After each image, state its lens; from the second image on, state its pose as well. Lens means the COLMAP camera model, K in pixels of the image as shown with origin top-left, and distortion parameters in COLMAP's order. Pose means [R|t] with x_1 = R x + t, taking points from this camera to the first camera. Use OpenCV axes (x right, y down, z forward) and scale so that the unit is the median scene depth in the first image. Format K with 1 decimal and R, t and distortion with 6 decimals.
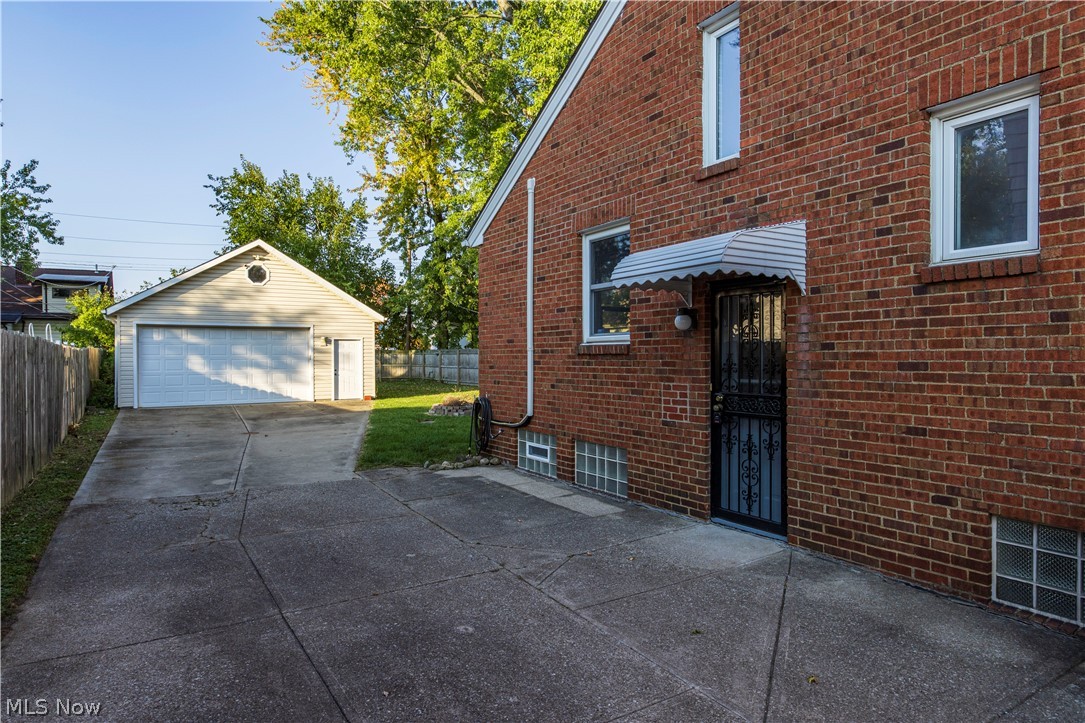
lens RADIAL K [[648.6, 0, 540.2], [0, 648.6, 363.5], [0, 0, 1]] dist [-0.024817, 0.000185]
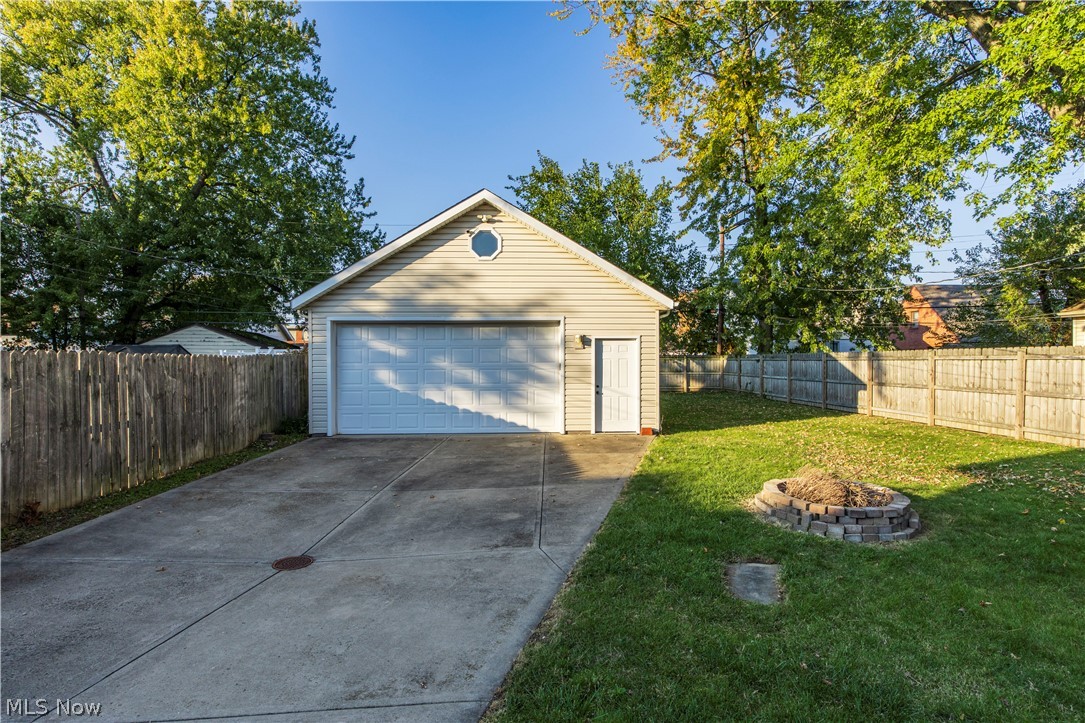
lens RADIAL K [[548.2, 0, 550.0], [0, 548.2, 361.3], [0, 0, 1]] dist [0.007369, 0.001470]
pose [[0.873587, 0.002555, -0.486661, -0.060569], [-0.007379, 0.999941, -0.007997, -0.006663], [0.486612, 0.010578, 0.873554, 0.329889]]
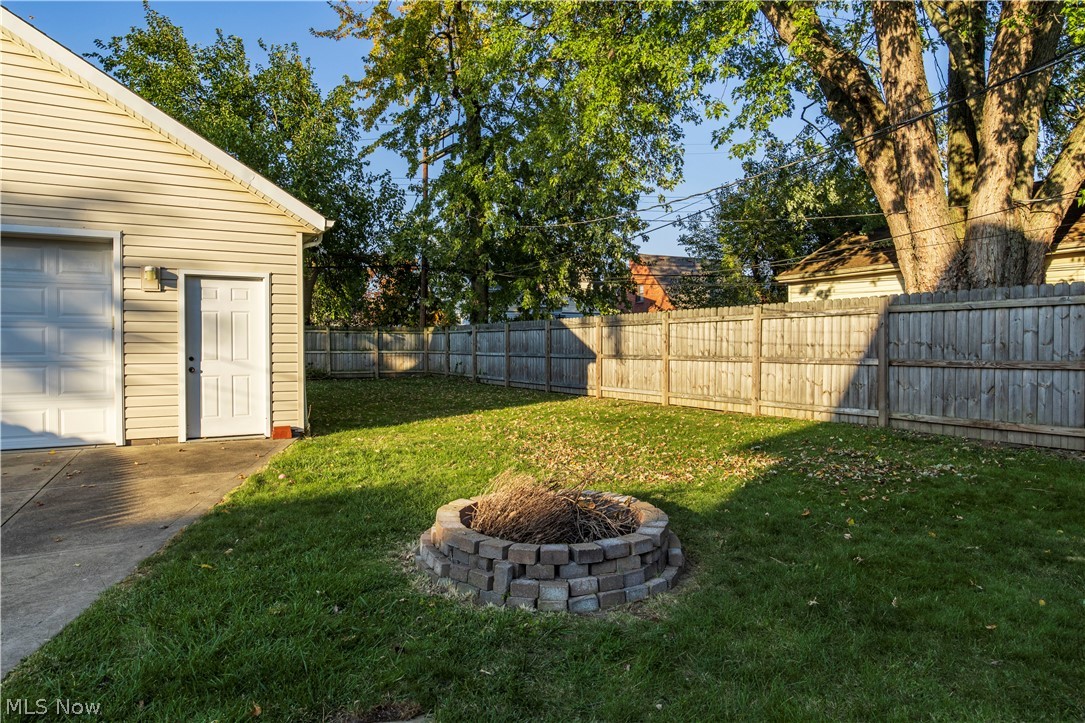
lens RADIAL K [[697.7, 0, 551.8], [0, 697.7, 359.5], [0, 0, 1]] dist [-0.018143, -0.003103]
pose [[0.999020, 0.001428, -0.044228, -0.061435], [-0.001038, 0.999960, 0.008836, 0.004470], [0.044239, -0.008781, 0.998982, 0.405302]]
